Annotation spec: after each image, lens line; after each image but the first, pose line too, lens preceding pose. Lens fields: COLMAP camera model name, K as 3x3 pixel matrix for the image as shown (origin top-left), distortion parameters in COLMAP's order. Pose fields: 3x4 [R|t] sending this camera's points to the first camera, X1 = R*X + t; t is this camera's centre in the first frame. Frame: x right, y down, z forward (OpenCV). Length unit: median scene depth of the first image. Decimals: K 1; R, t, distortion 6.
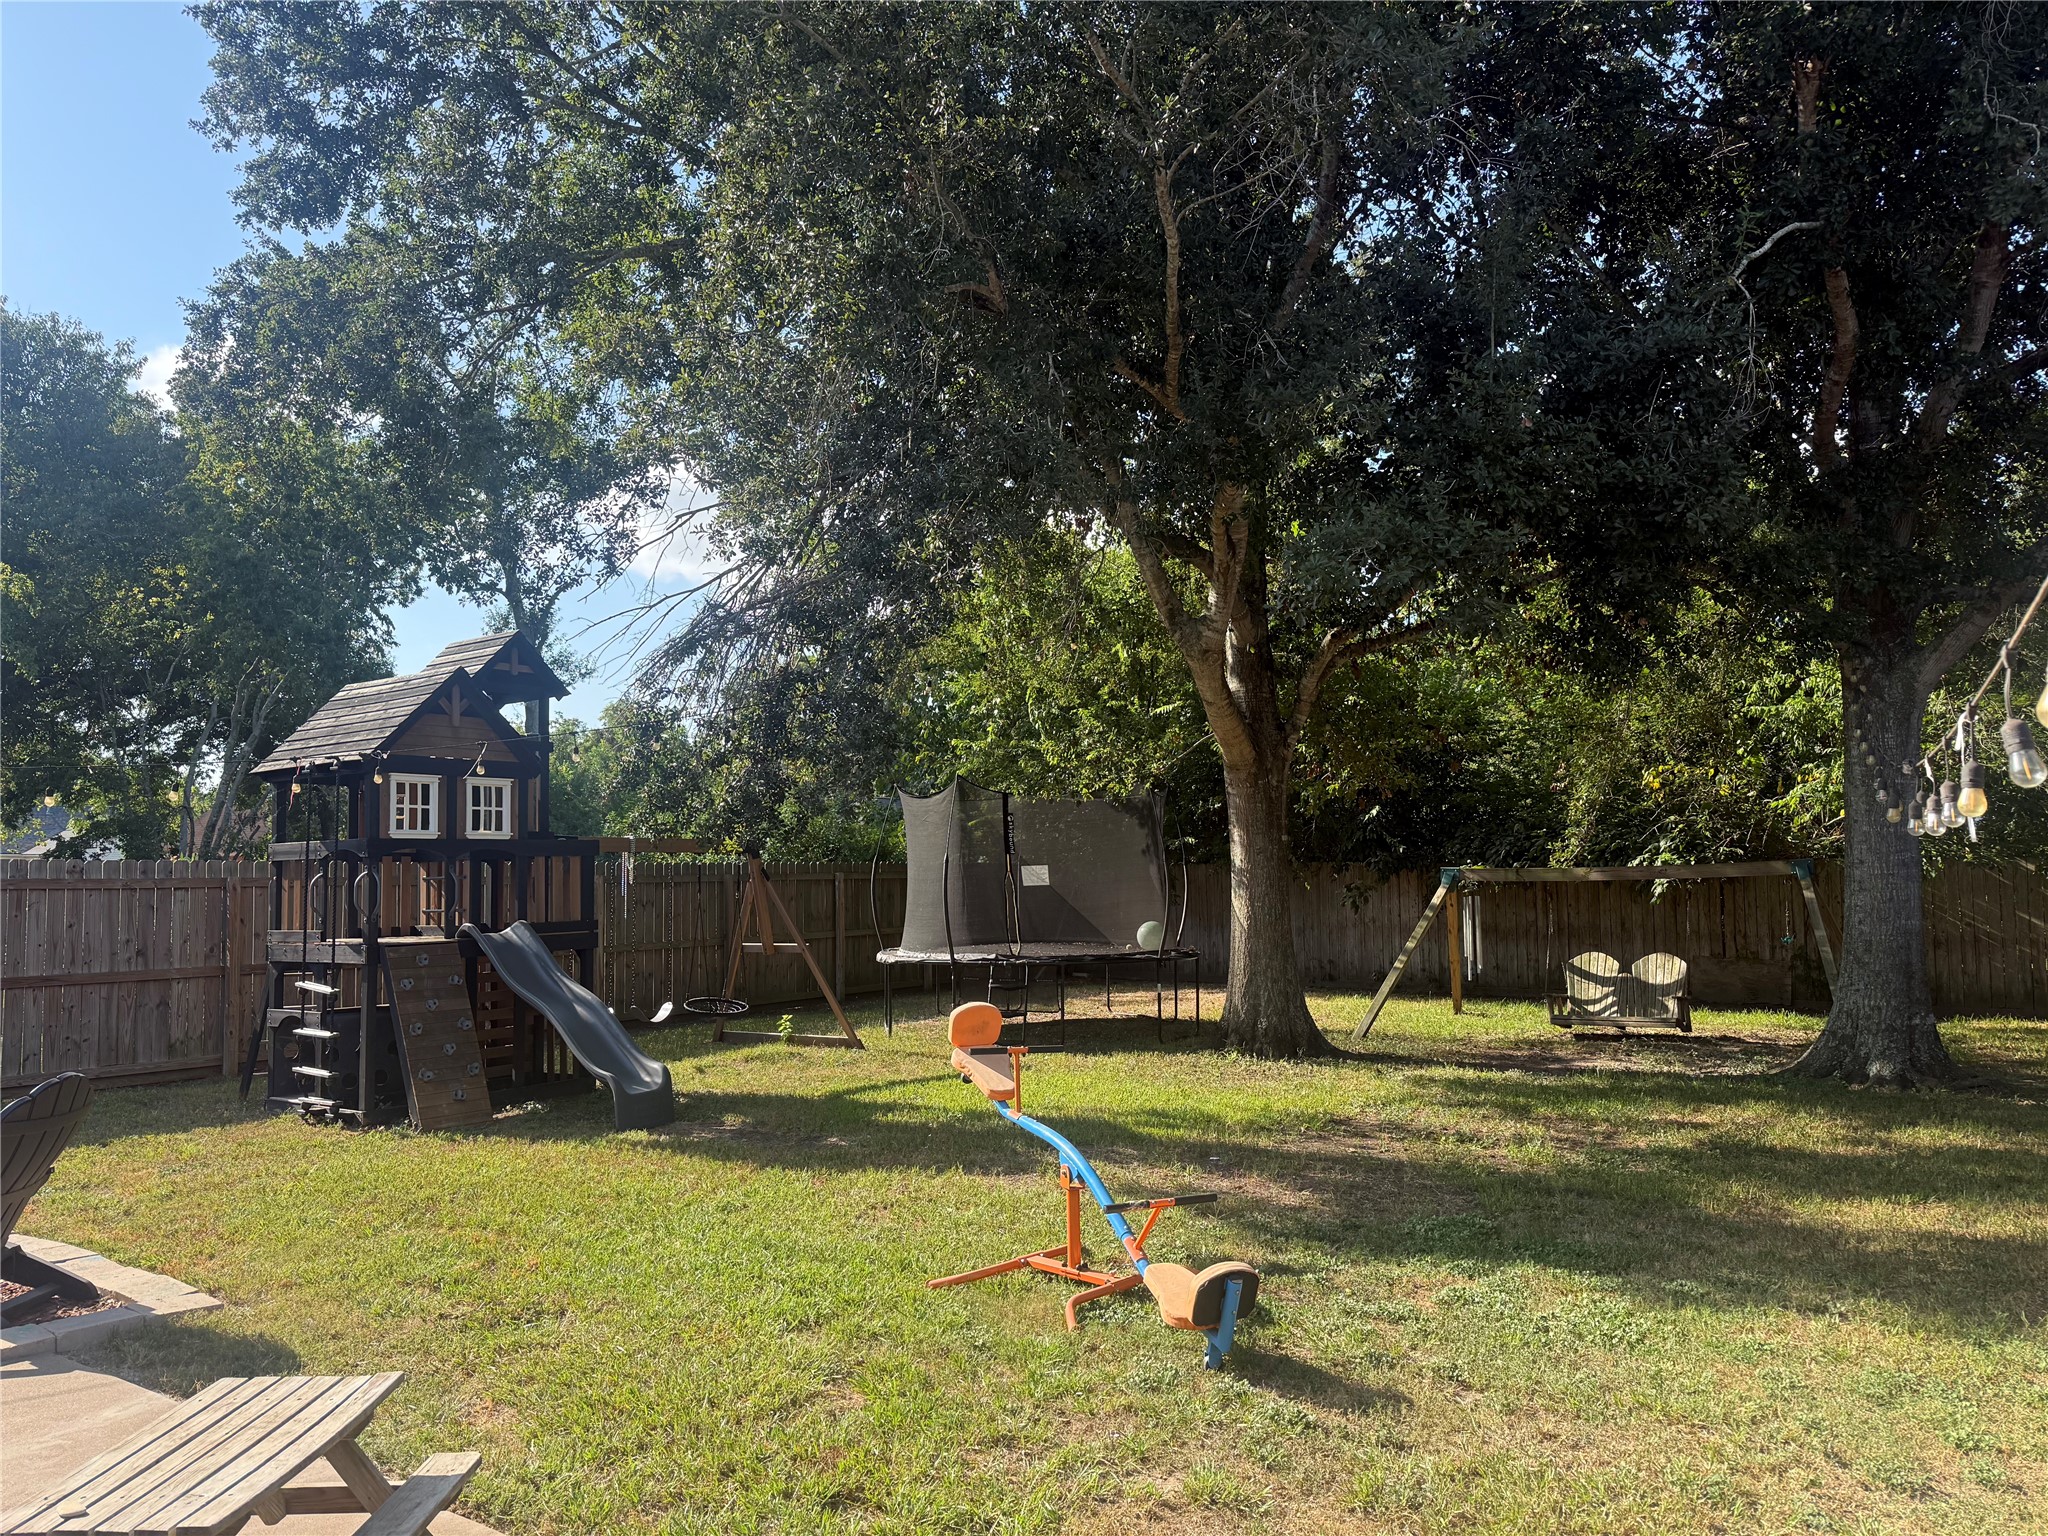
lens RADIAL K [[1430.3, 0, 975.7], [0, 1430.3, 791.7], [0, 0, 1]] dist [0.194903, -0.321987]
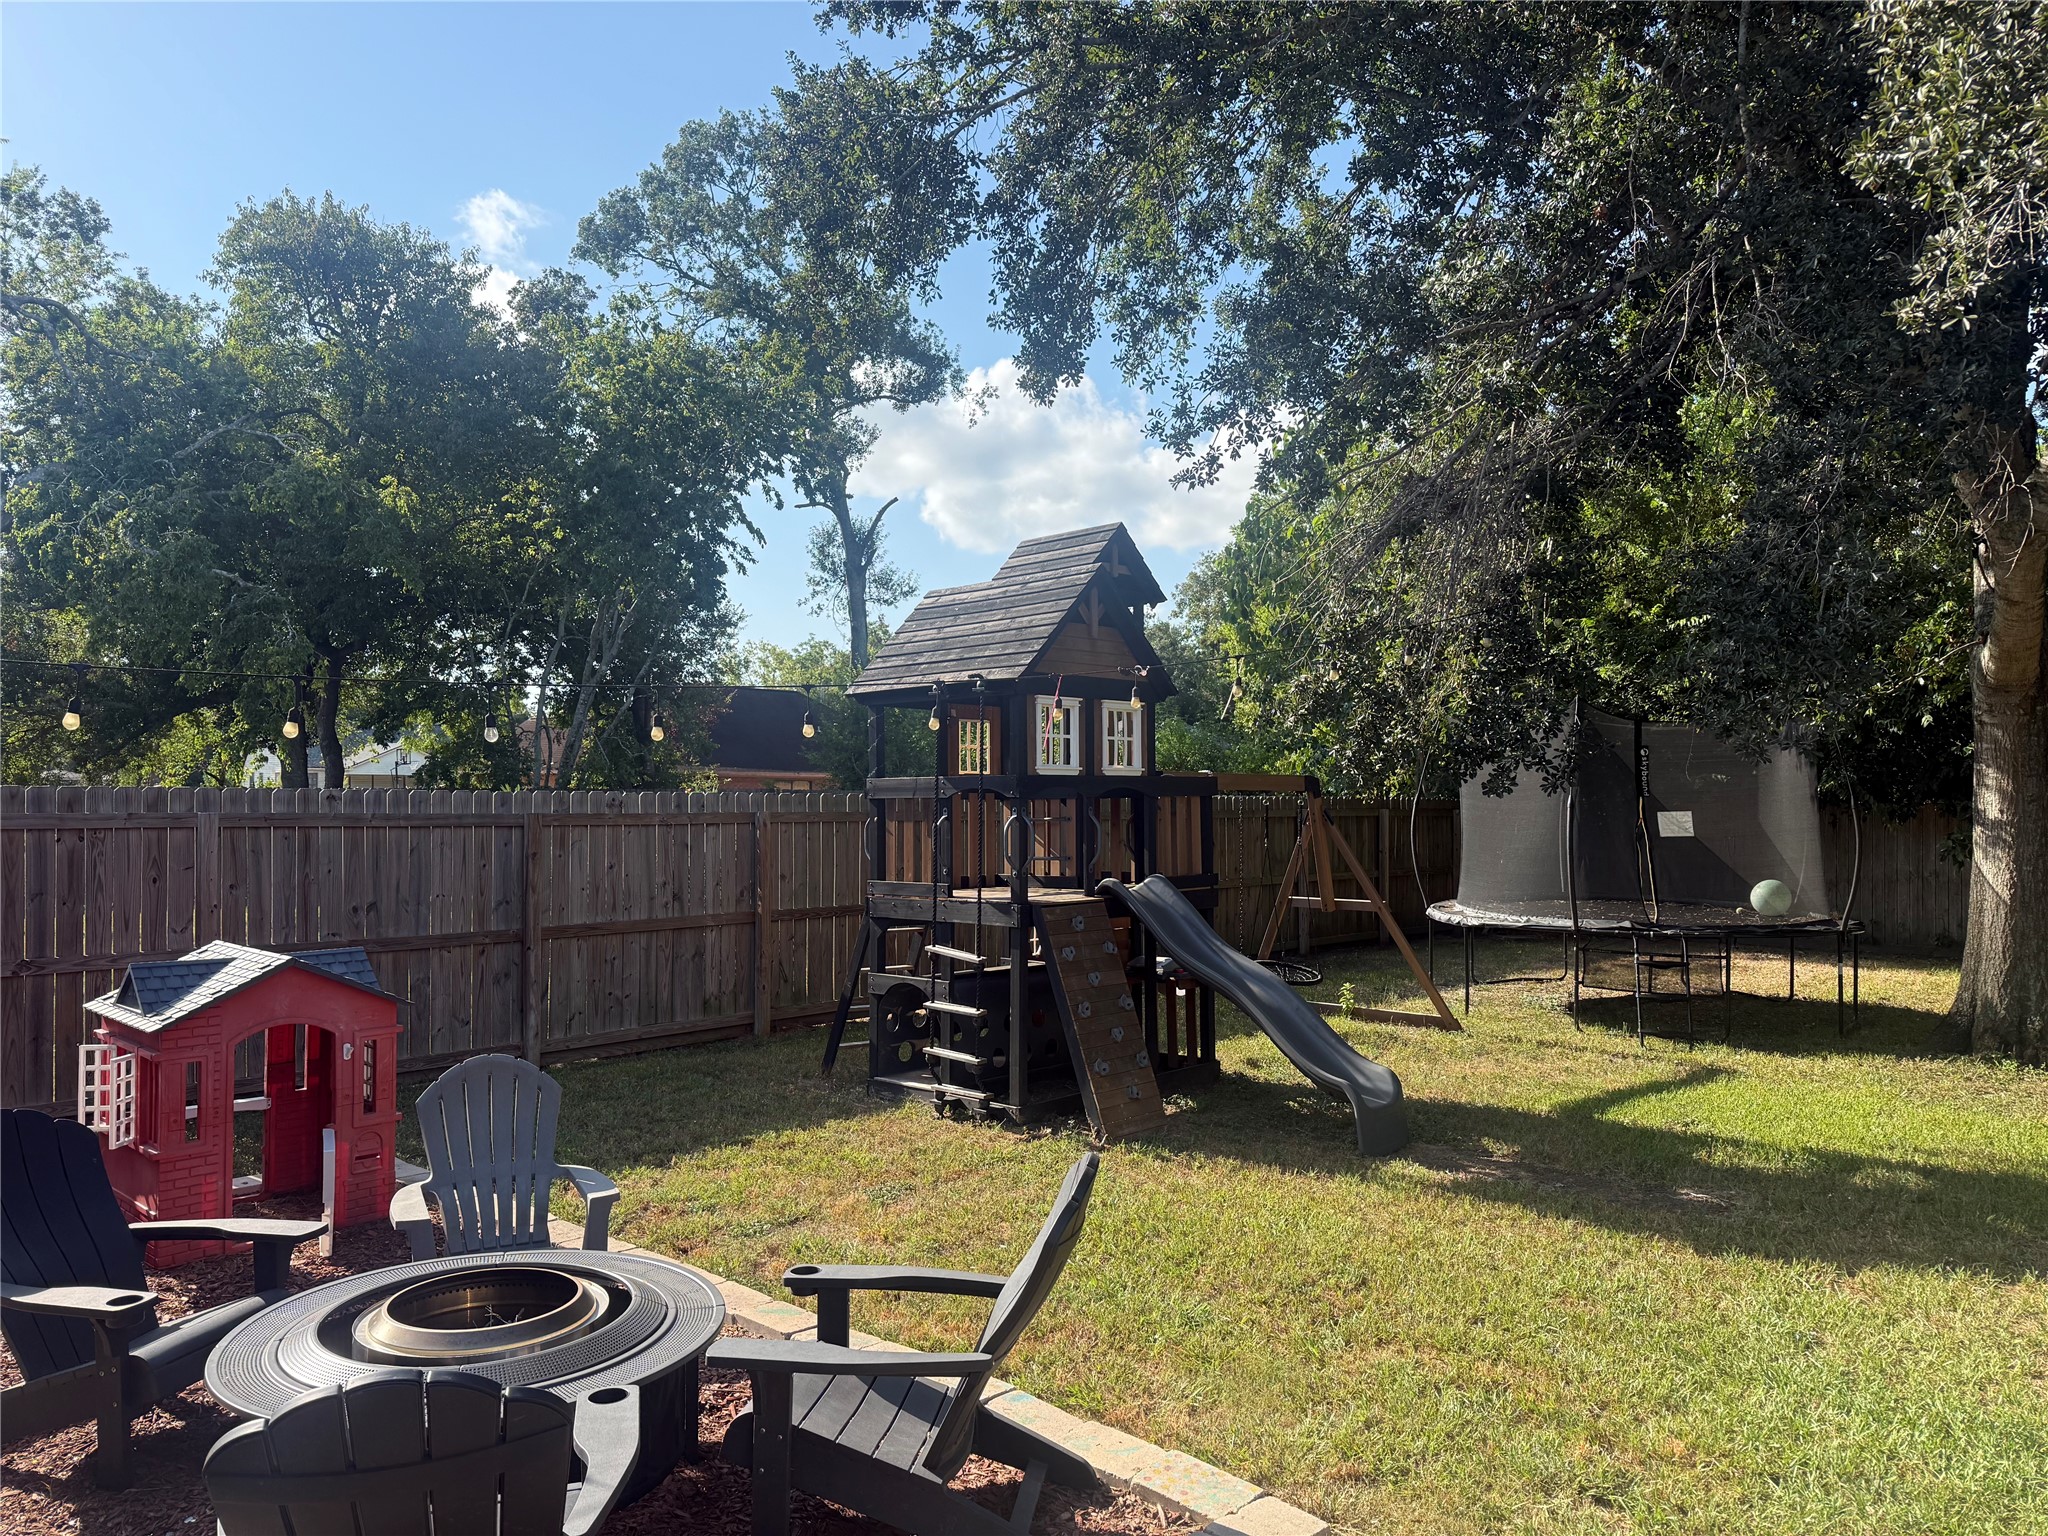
lens RADIAL K [[1446.9, 0, 1016.4], [0, 1446.9, 770.6], [0, 0, 1]] dist [0.074338, -0.081073]
pose [[0.991850, 0.009910, -0.127024, -0.244025], [-0.004971, 0.999221, 0.039142, -0.001592], [0.127313, -0.038192, 0.991127, 0.156087]]
